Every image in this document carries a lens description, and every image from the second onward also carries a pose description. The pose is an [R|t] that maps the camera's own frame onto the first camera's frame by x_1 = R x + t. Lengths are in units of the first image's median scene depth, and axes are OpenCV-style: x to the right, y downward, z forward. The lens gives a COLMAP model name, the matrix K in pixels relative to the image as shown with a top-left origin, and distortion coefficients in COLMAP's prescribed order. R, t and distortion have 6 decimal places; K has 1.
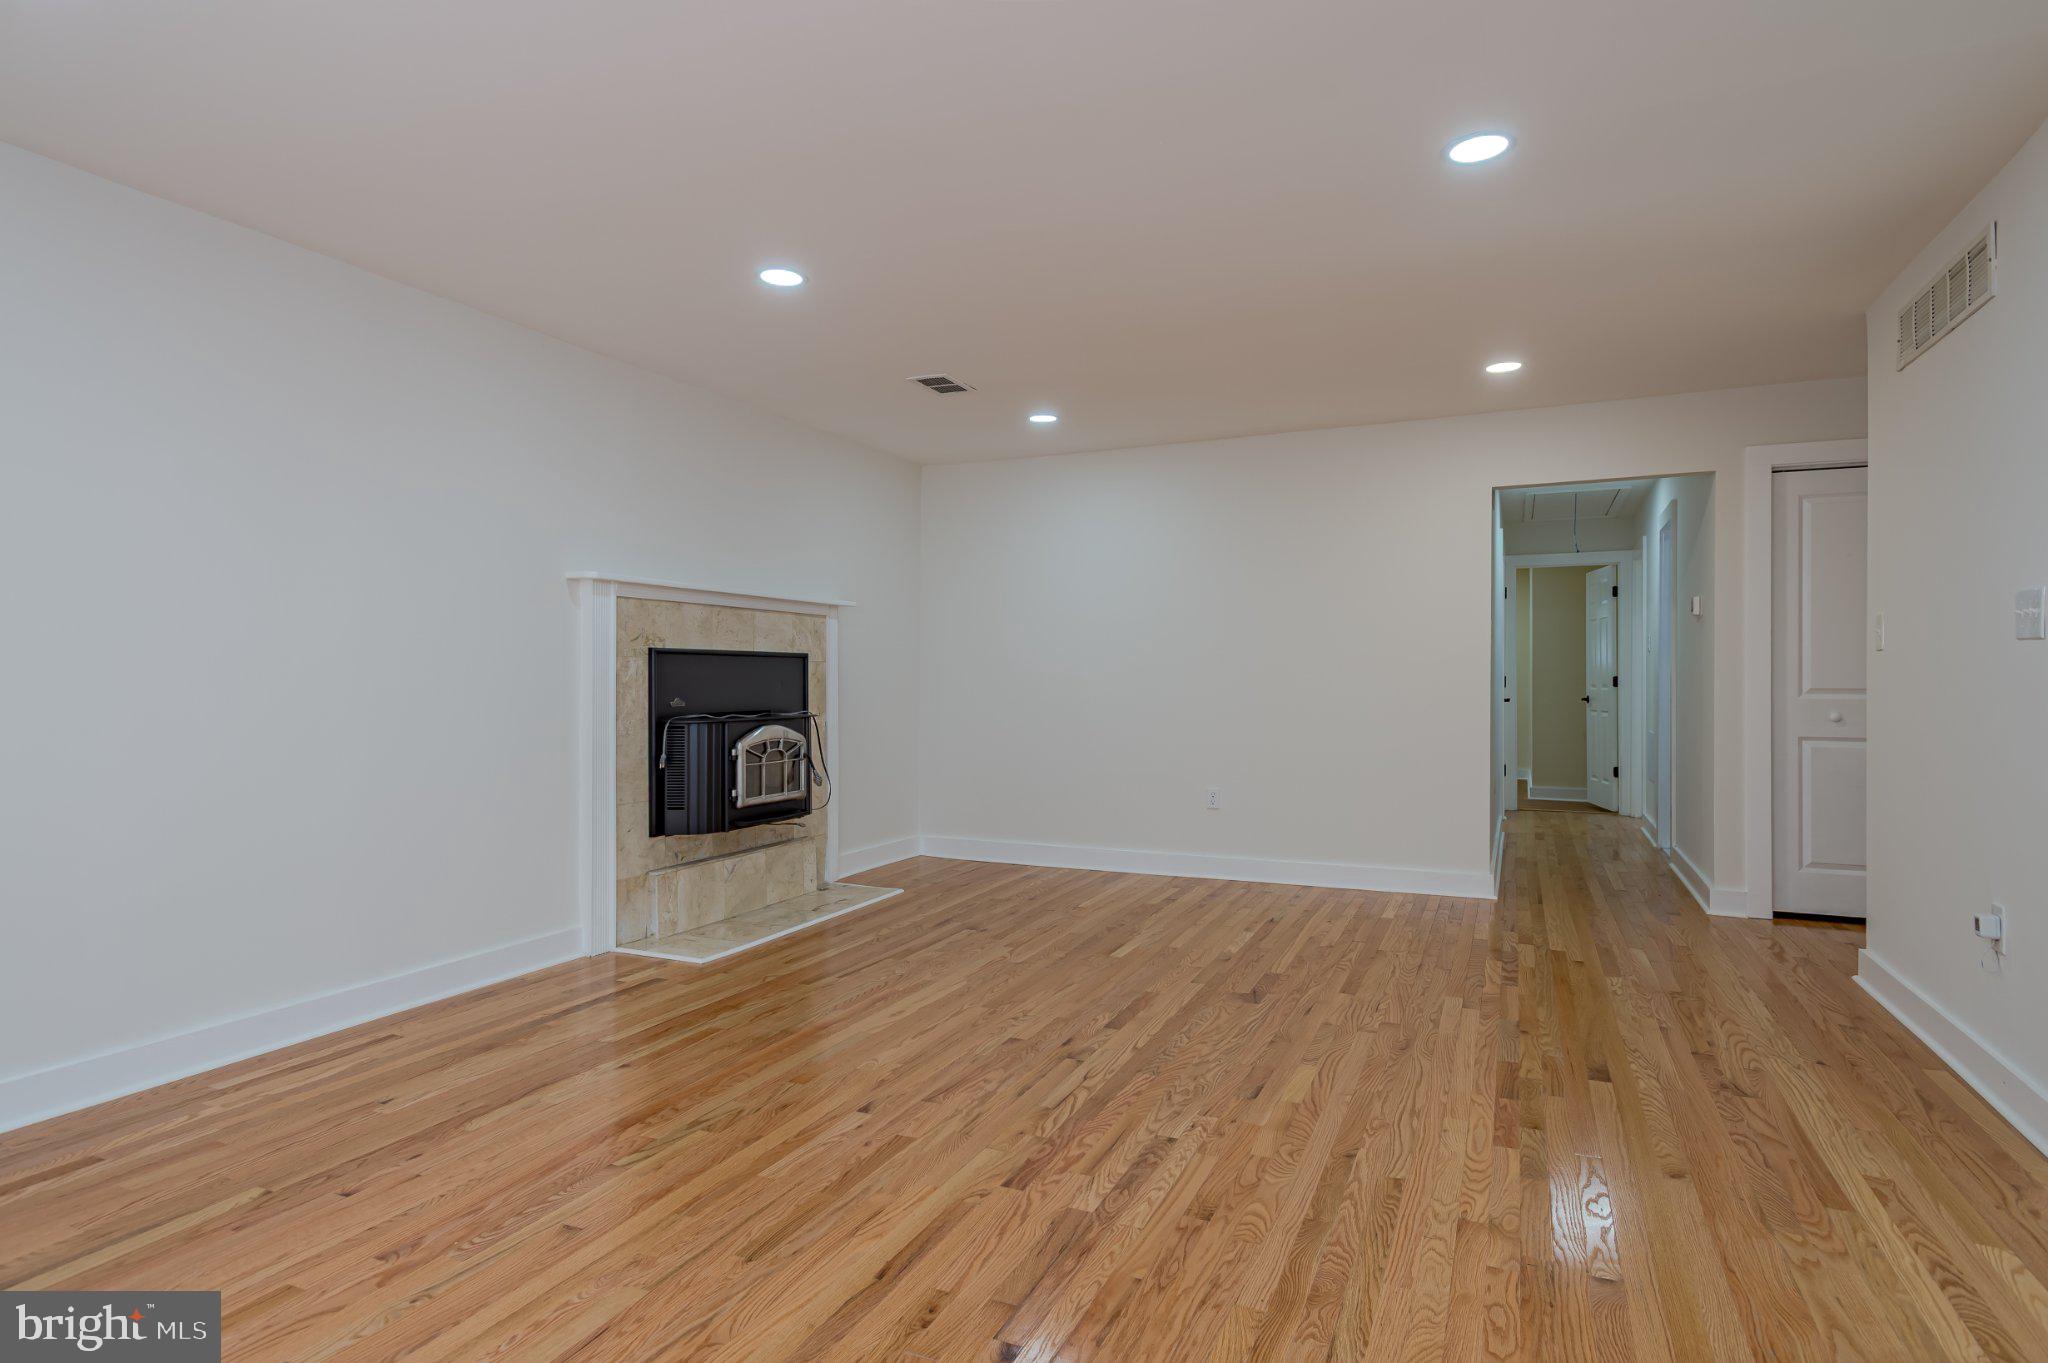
lens RADIAL K [[1107.7, 0, 1018.9], [0, 1107.7, 674.9], [0, 0, 1]] dist [0.021204, -0.000149]
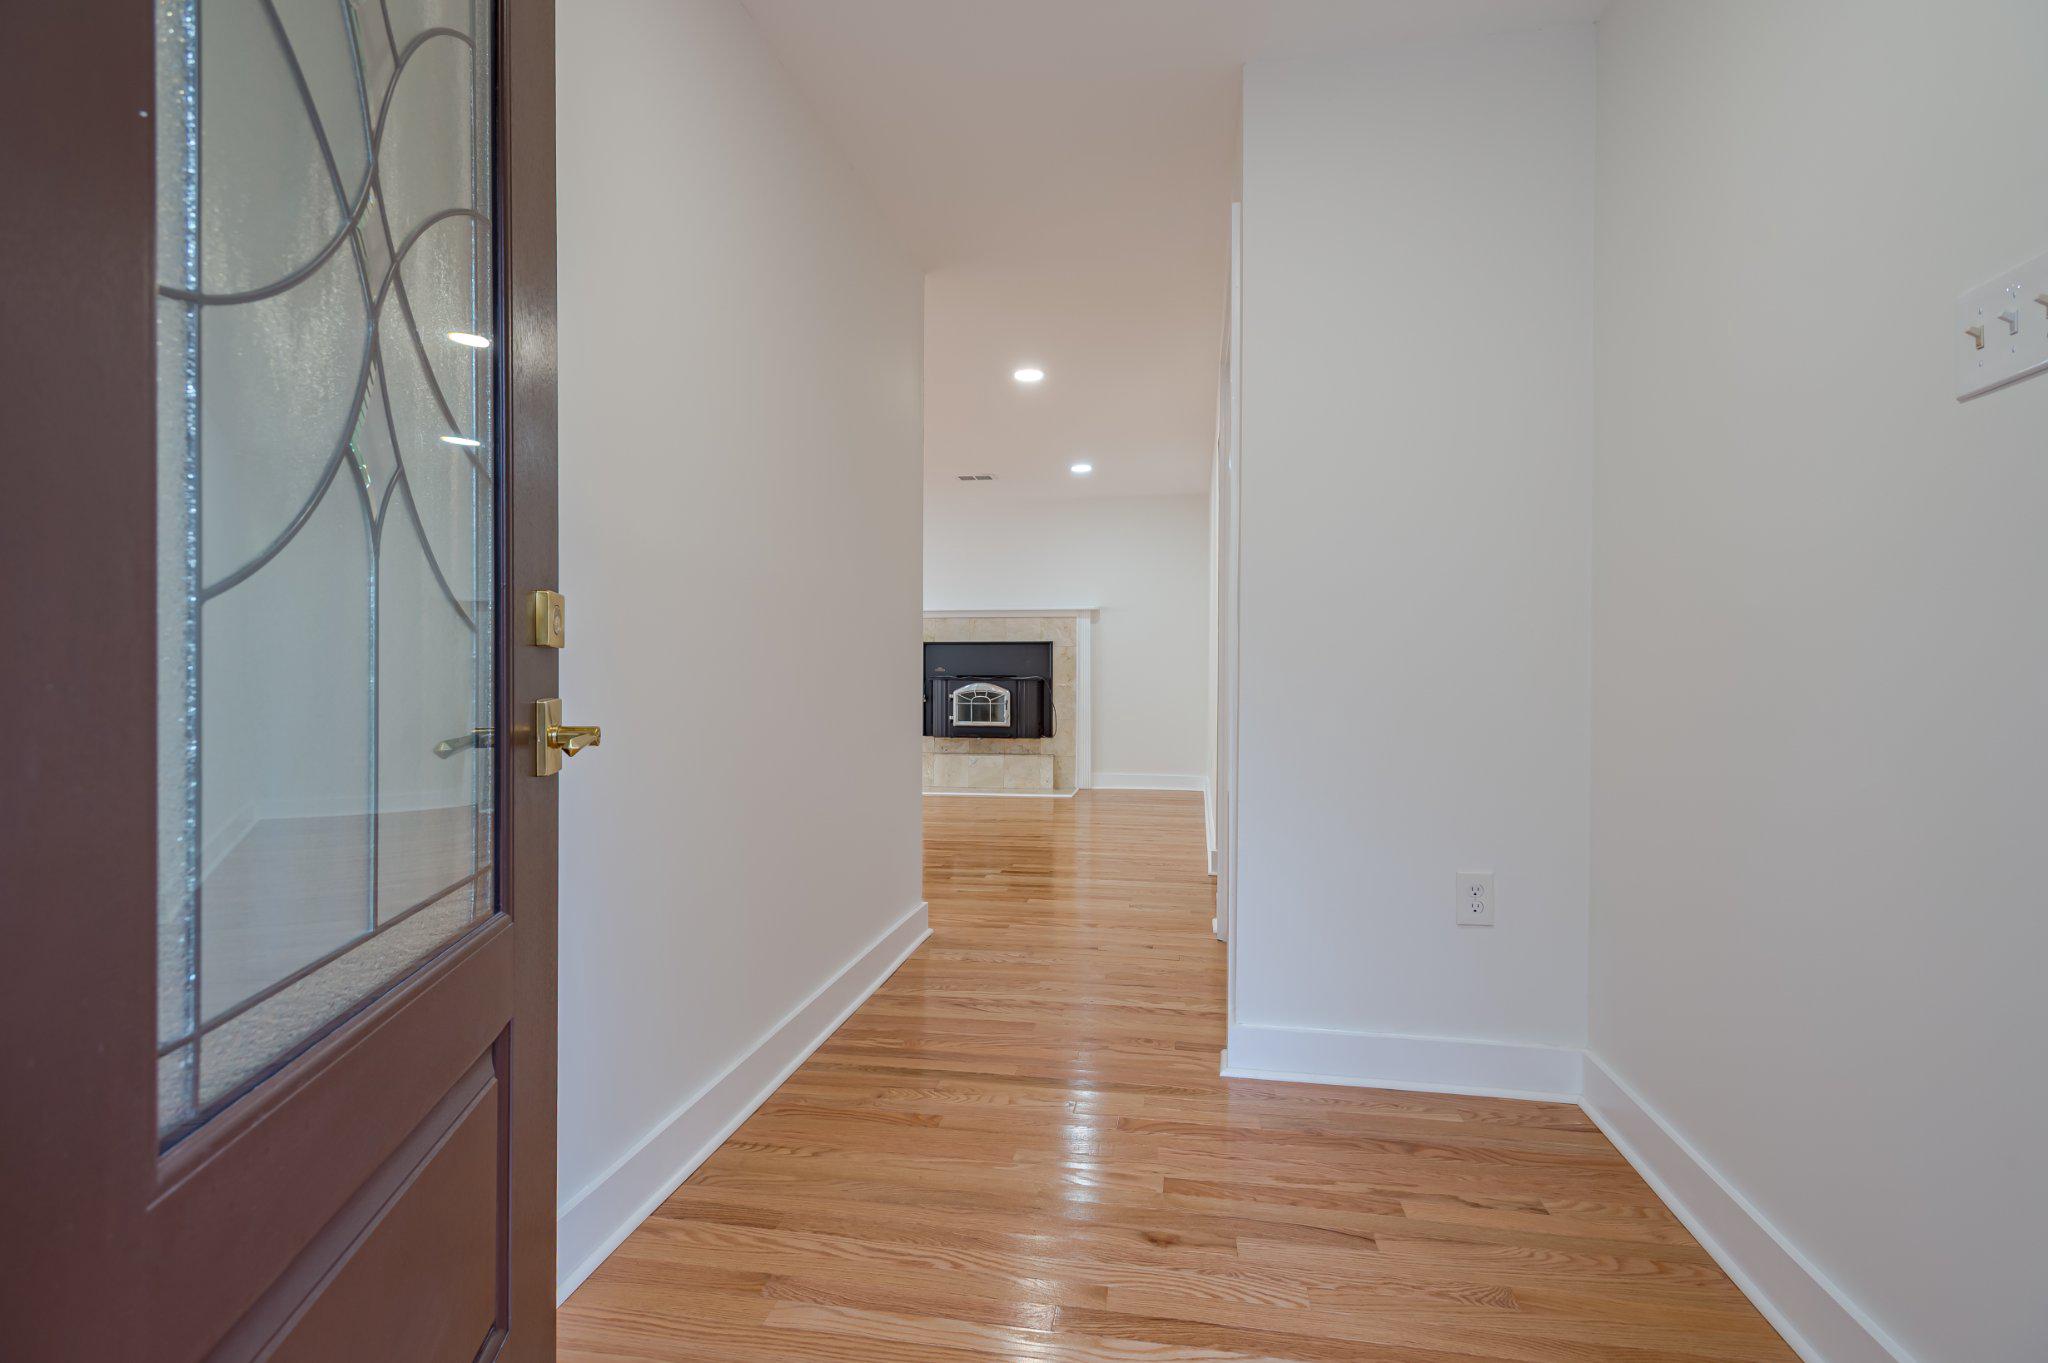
lens RADIAL K [[957.7, 0, 1020.5], [0, 957.7, 667.3], [0, 0, 1]] dist [0.017491, -0.005336]
pose [[0.237135, 0.006066, -0.971458, 1.421393], [-0.001191, 0.999982, 0.005953, 0.011529], [0.971476, -0.000254, 0.237138, 0.767038]]
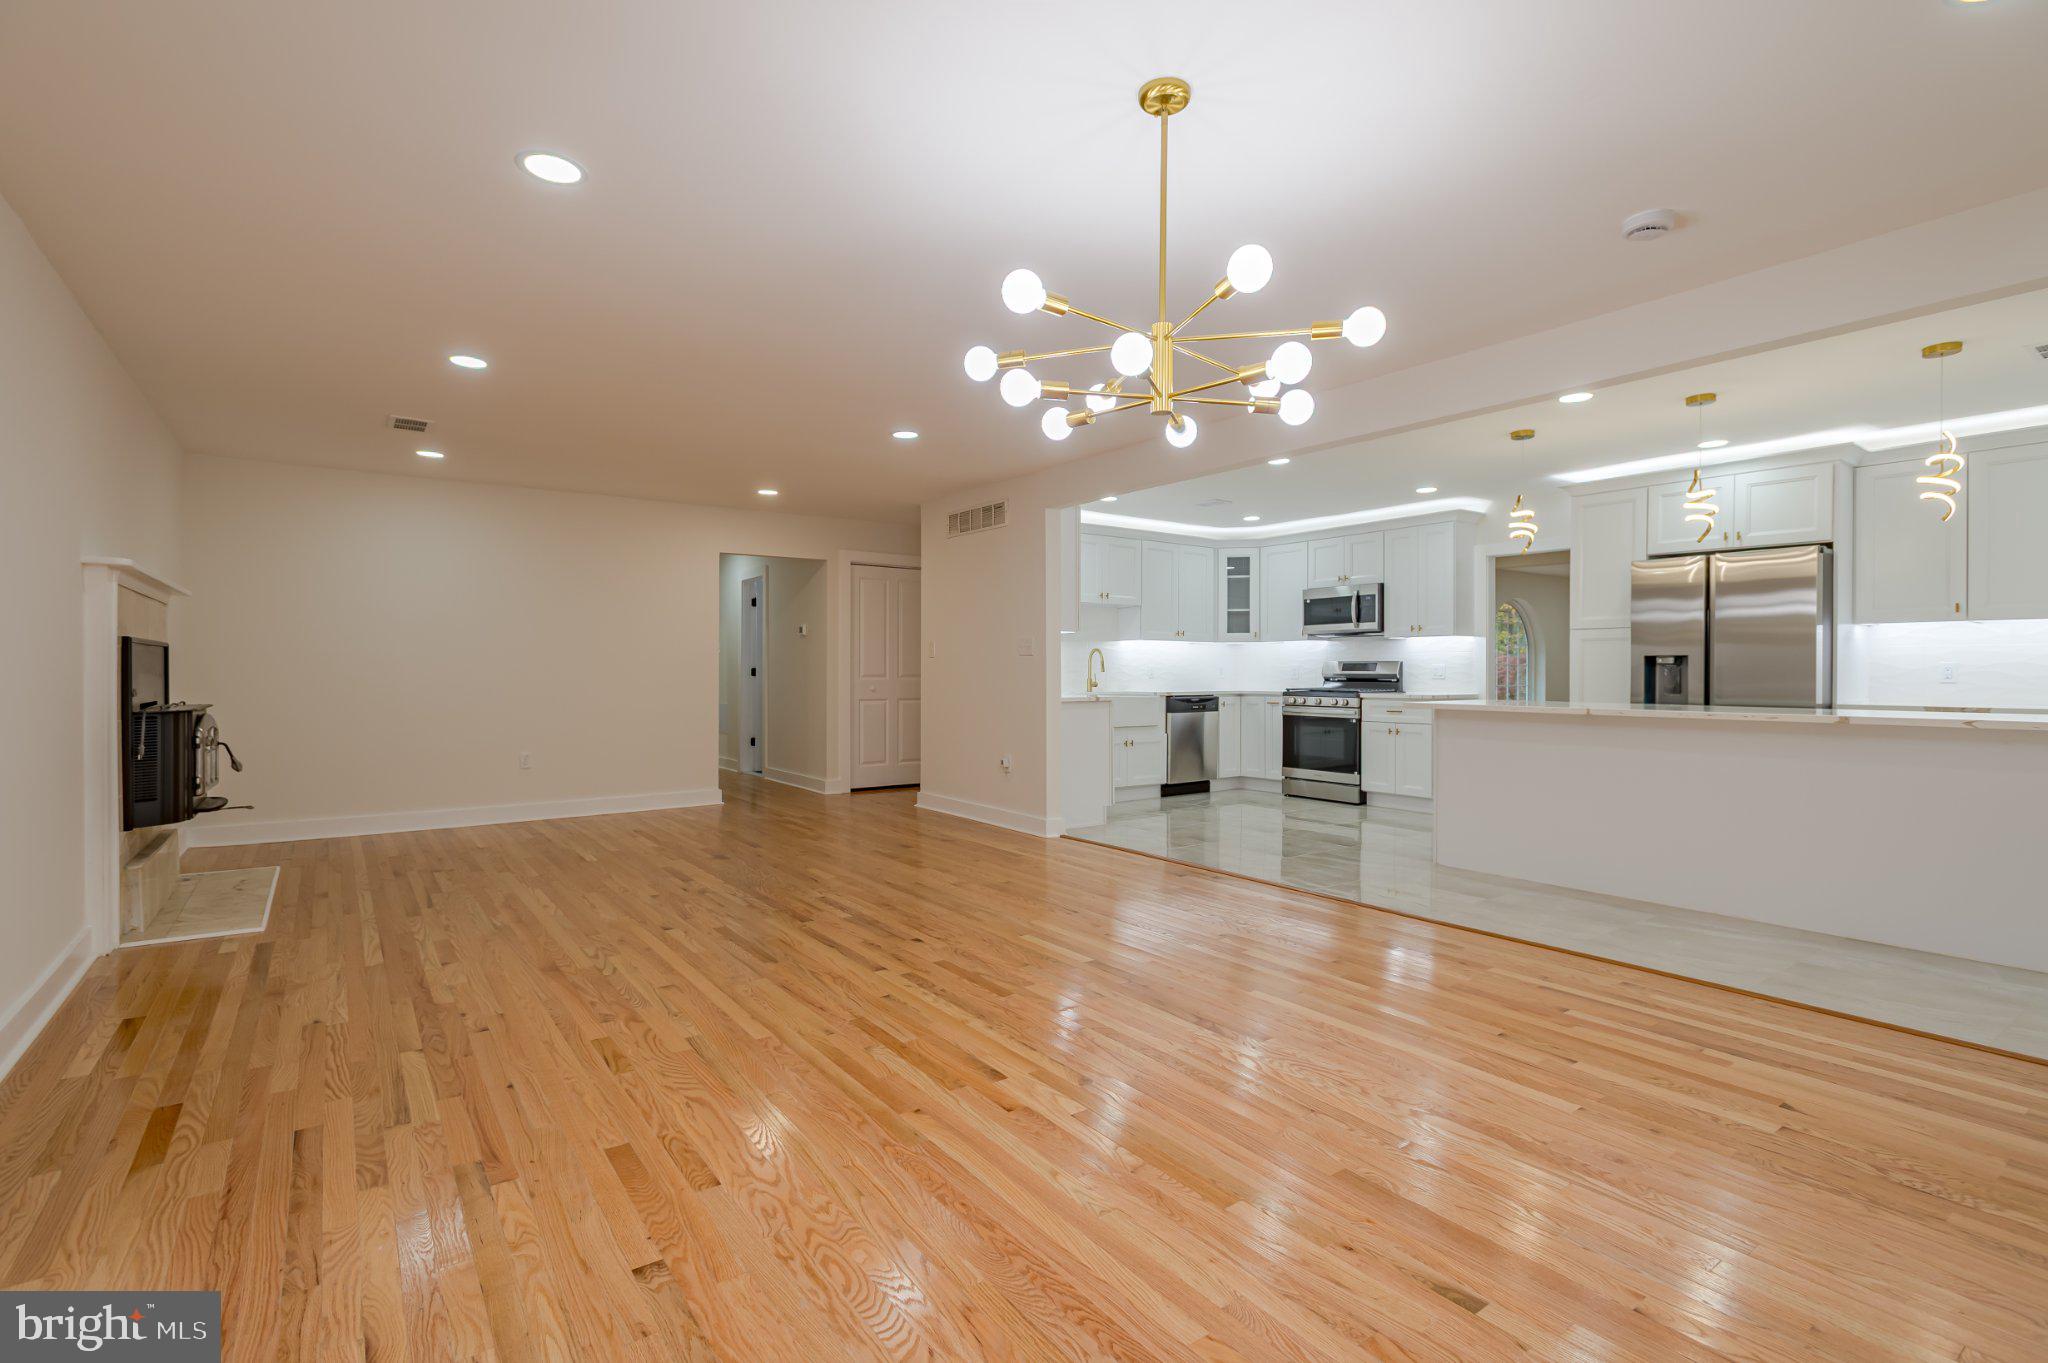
lens RADIAL K [[957.7, 0, 1009.9], [0, 957.7, 665.1], [0, 0, 1]] dist [0.017491, -0.005336]
pose [[0.507532, 0.005507, 0.861615, -0.679322], [-0.001392, 0.999984, -0.005571, 0.004887], [-0.861632, 0.001628, 0.507531, -0.097406]]
